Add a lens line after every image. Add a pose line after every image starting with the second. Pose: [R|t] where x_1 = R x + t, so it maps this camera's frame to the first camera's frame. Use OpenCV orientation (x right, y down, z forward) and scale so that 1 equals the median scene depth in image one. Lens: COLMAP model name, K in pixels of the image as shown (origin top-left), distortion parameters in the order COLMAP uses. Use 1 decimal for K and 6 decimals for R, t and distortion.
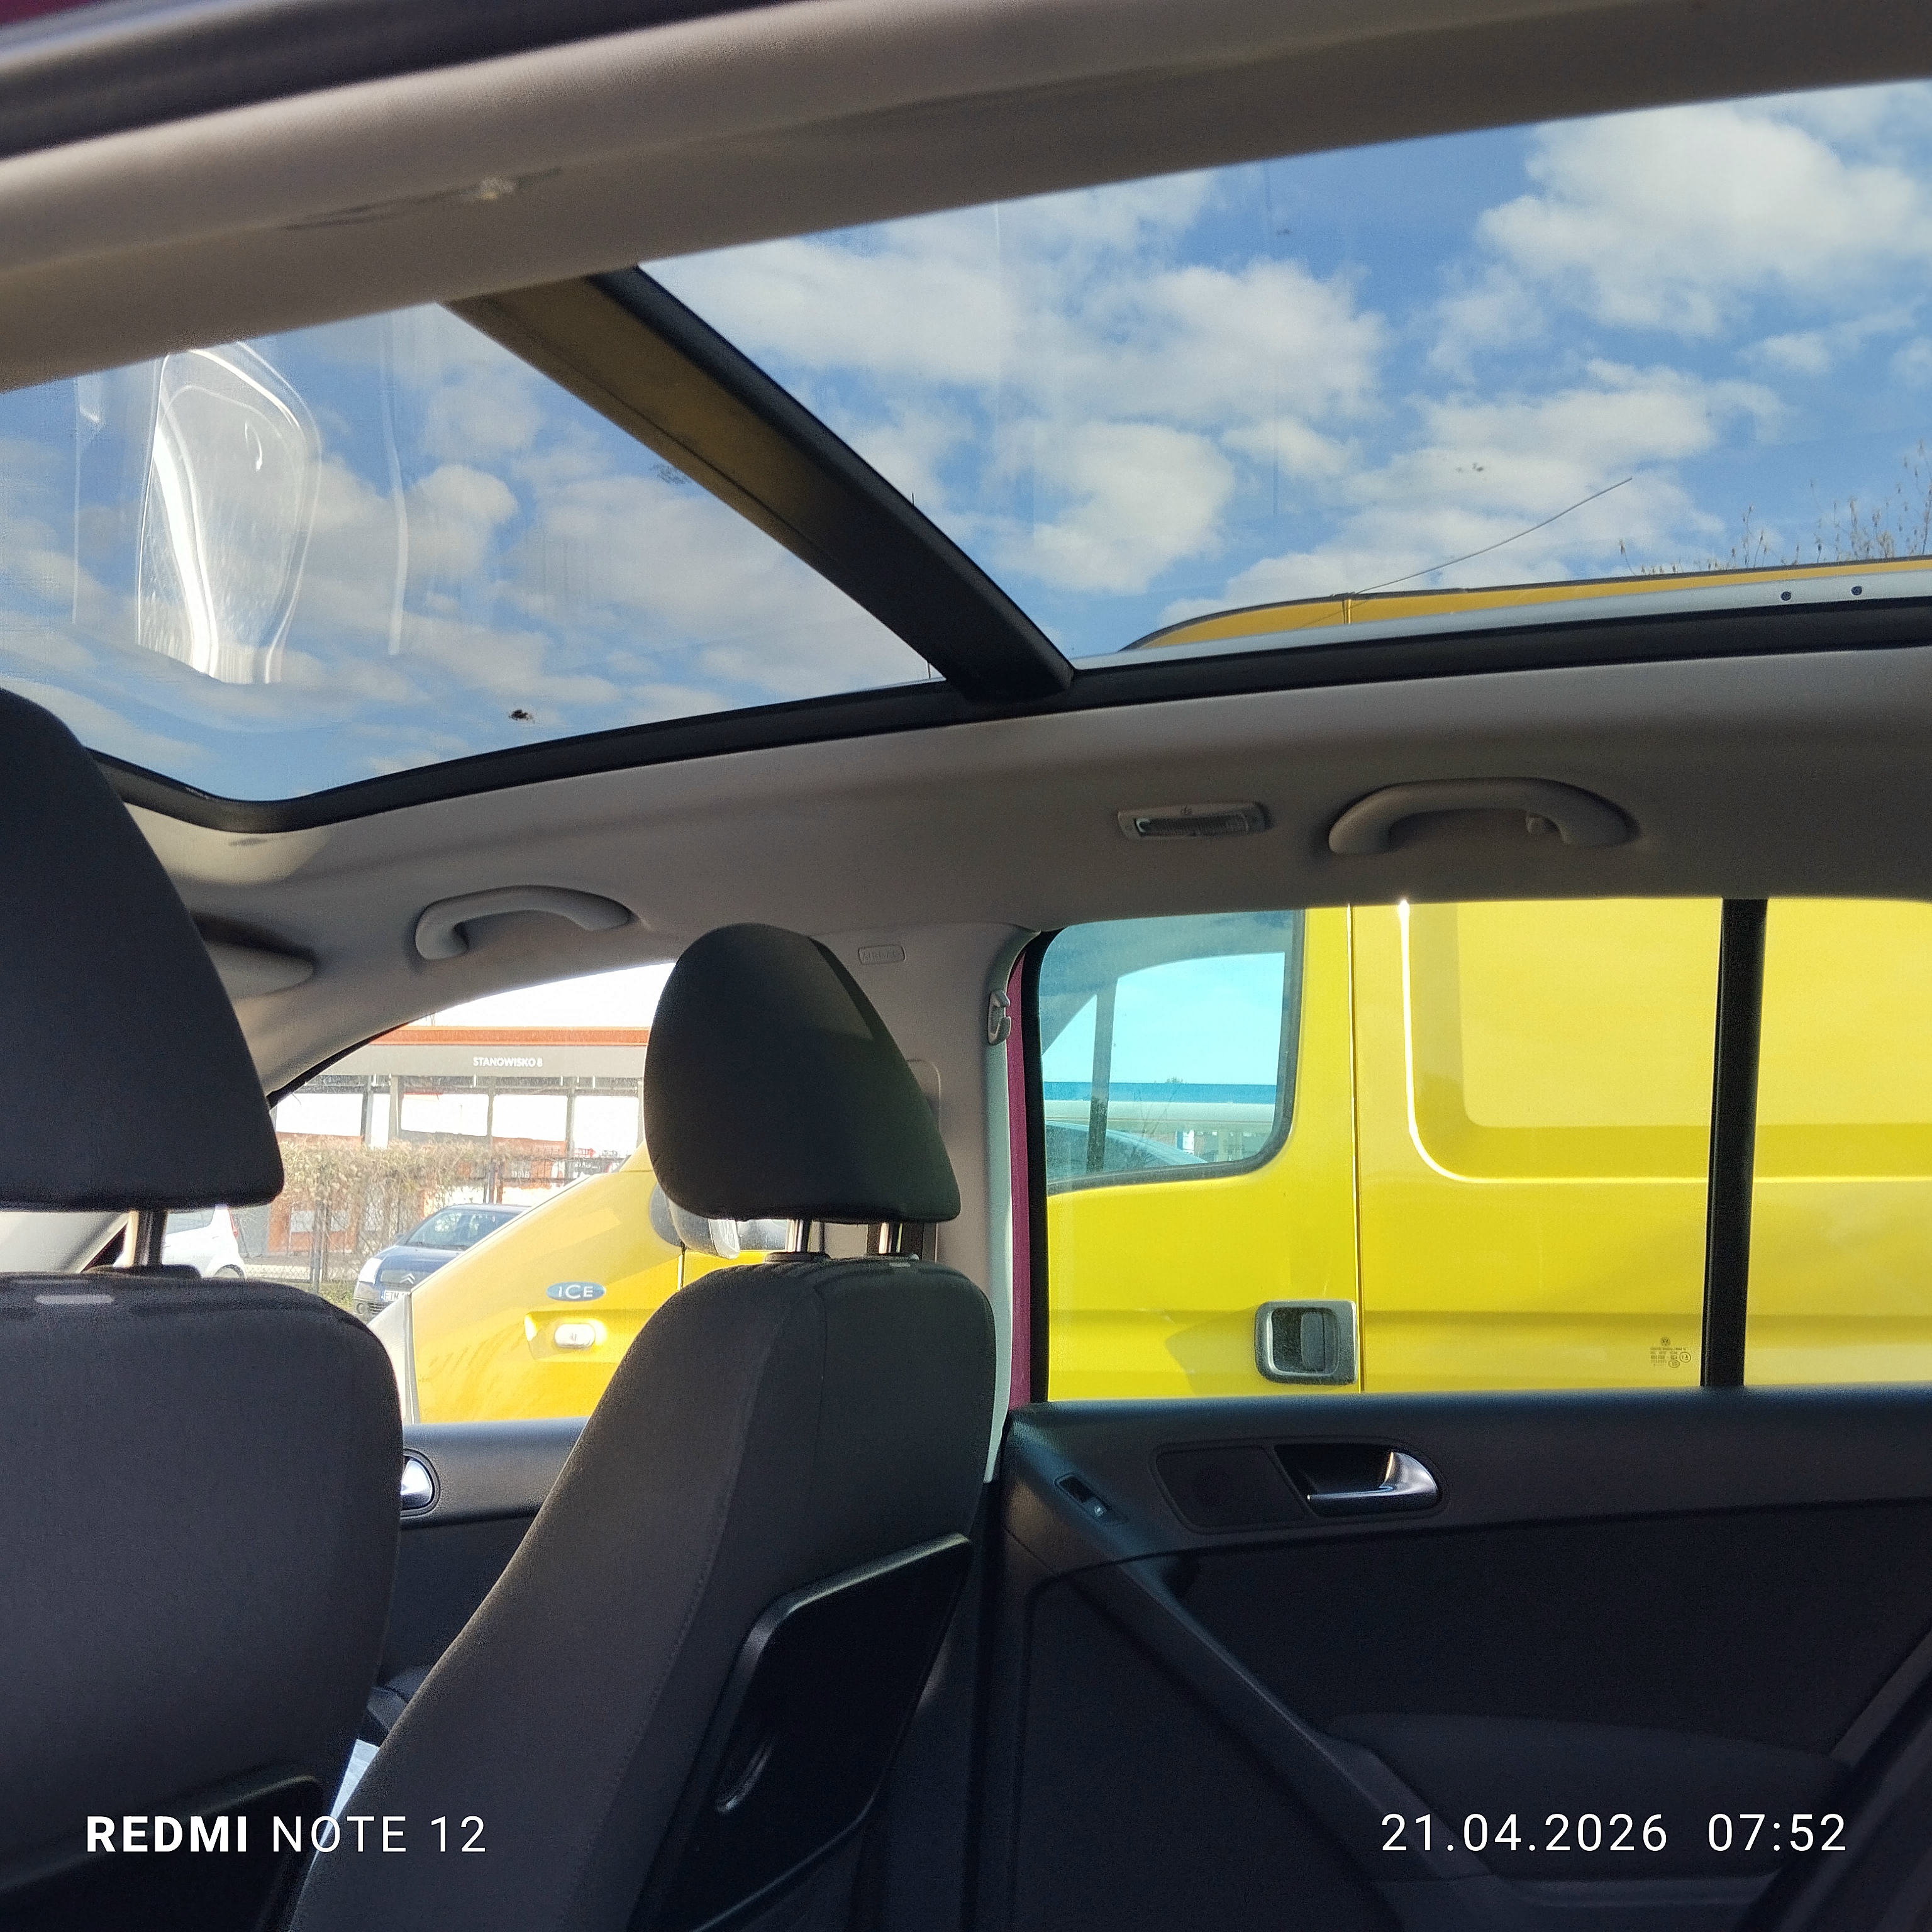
lens RADIAL K [[2076.7, 0, 923.2], [0, 2076.7, 963.8], [0, 0, 1]] dist [0.086028, -0.173721]
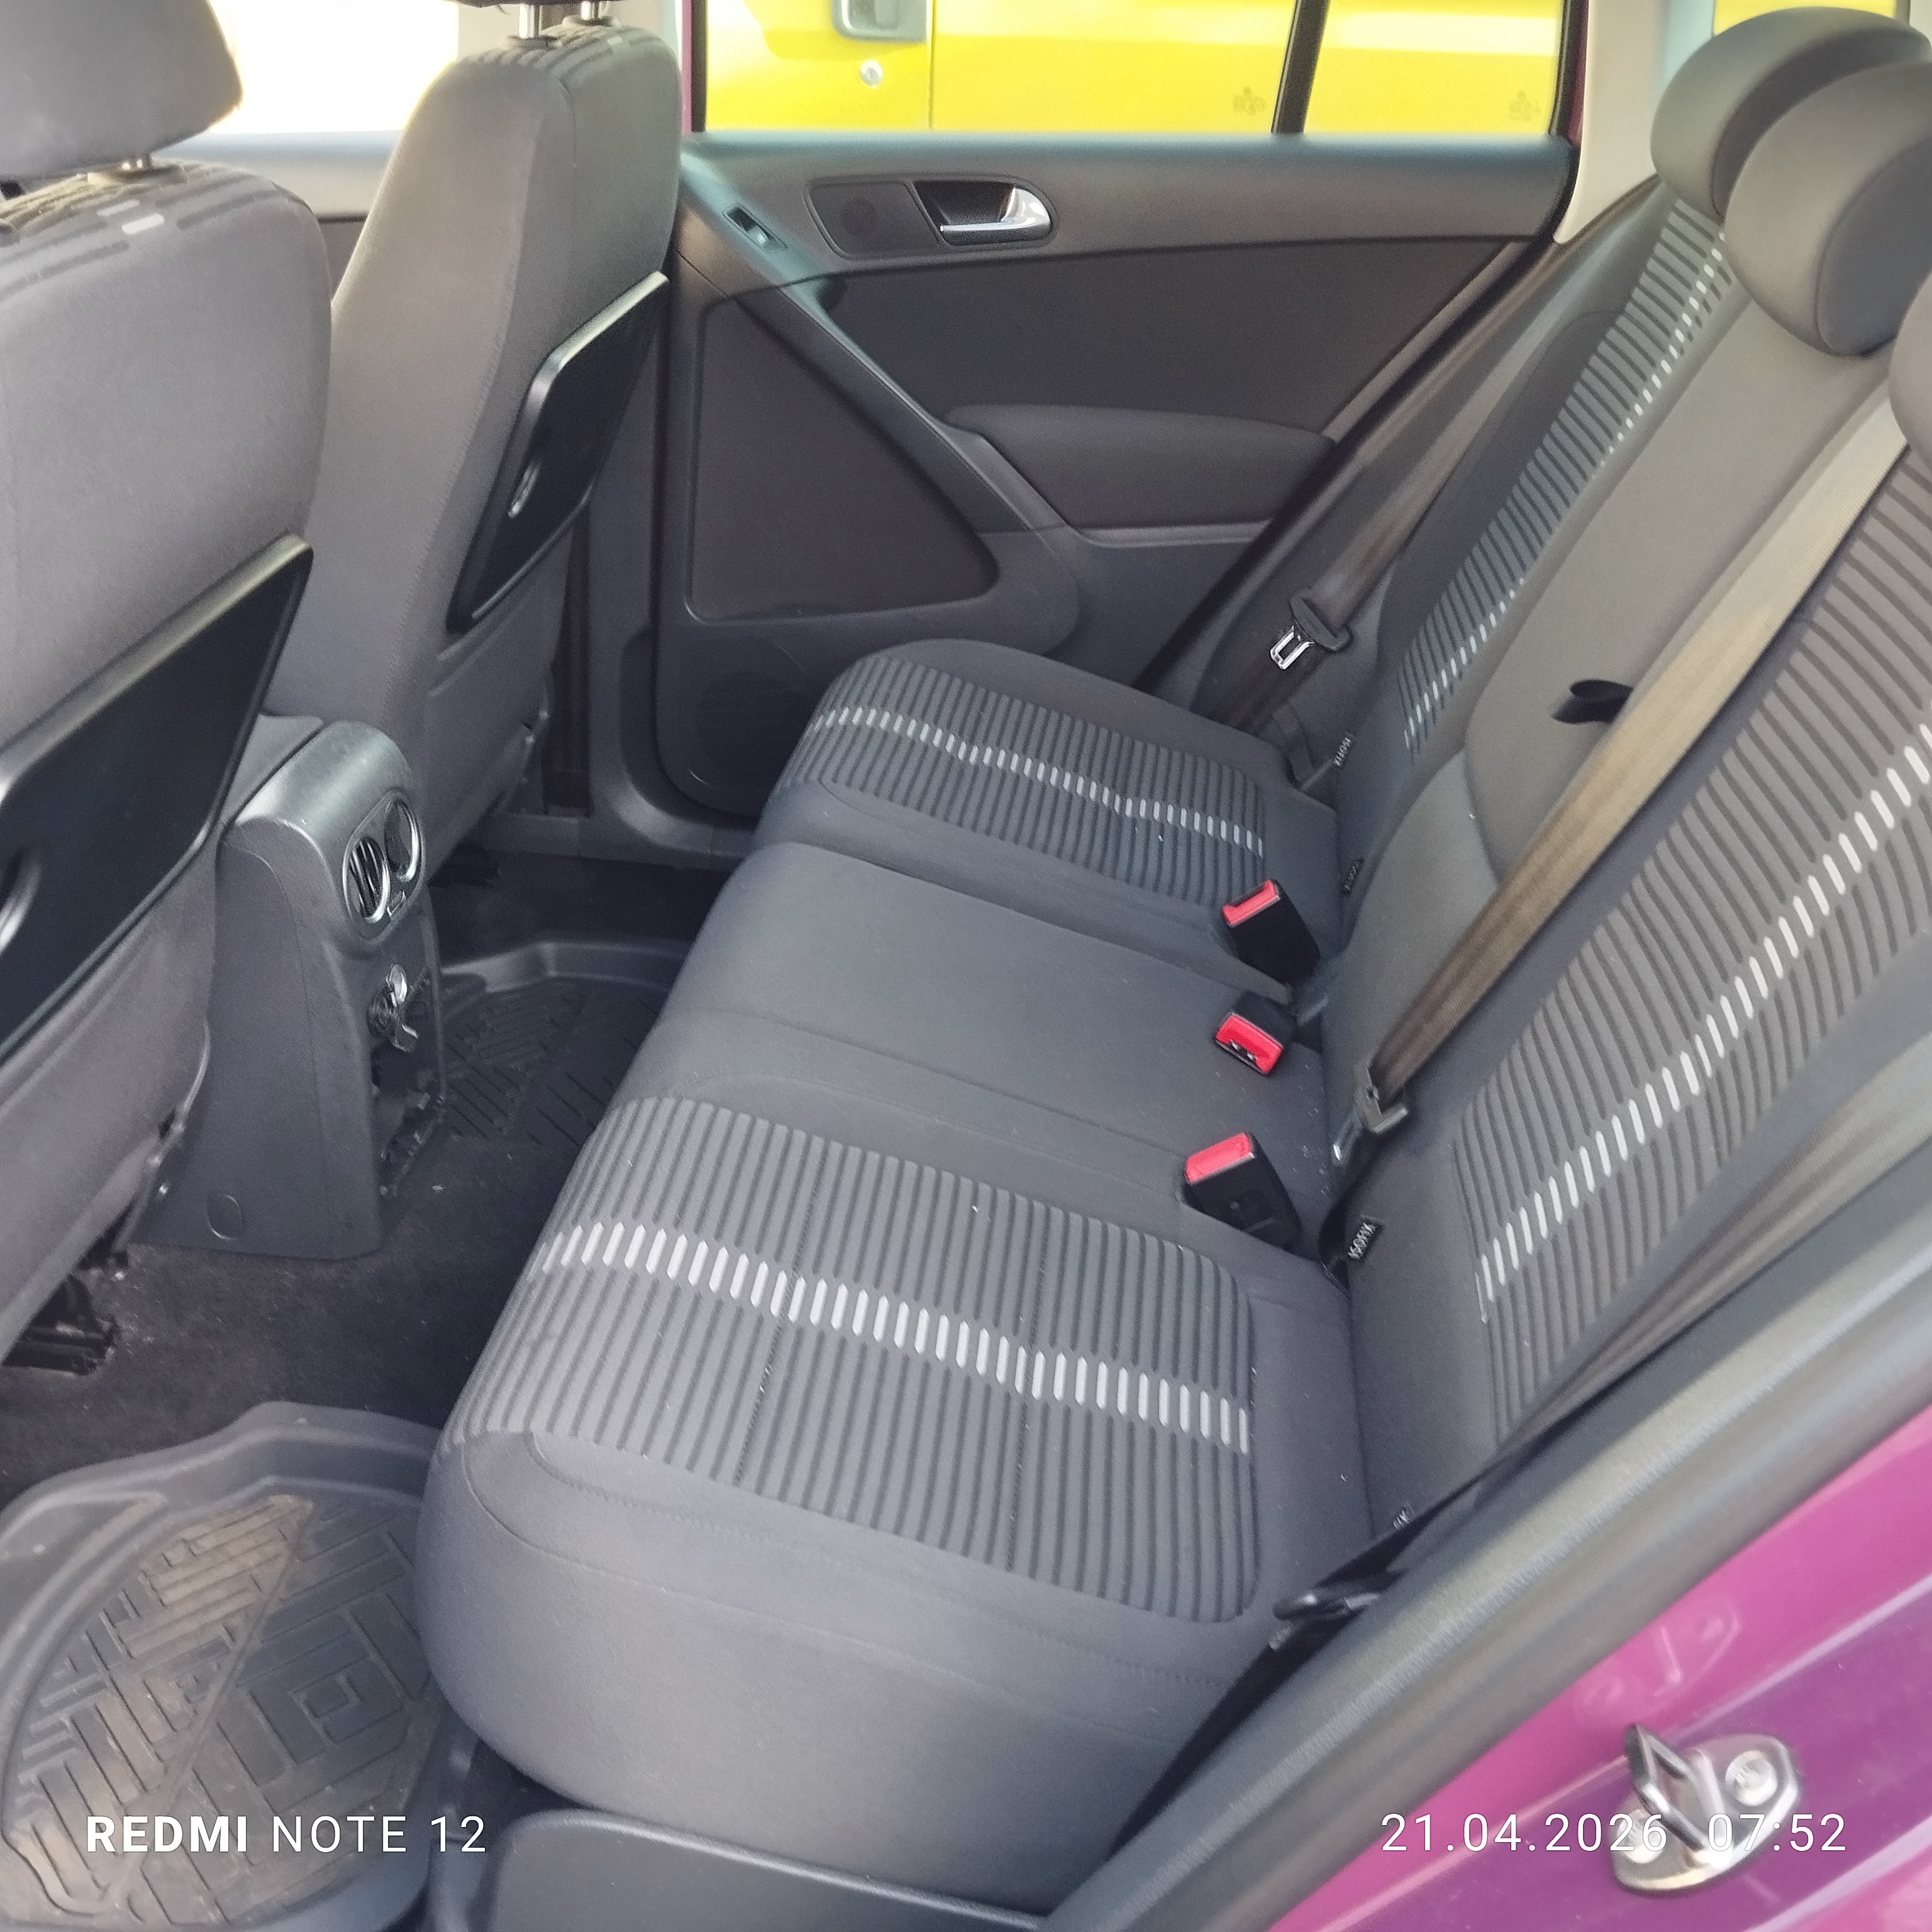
lens RADIAL K [[2076.7, 0, 923.2], [0, 2076.7, 963.8], [0, 0, 1]] dist [0.086028, -0.173721]
pose [[0.973683, -0.085161, 0.211397, -0.111722], [-0.060397, 0.797981, 0.599648, -0.122496], [-0.219758, -0.596635, 0.771837, -0.159814]]
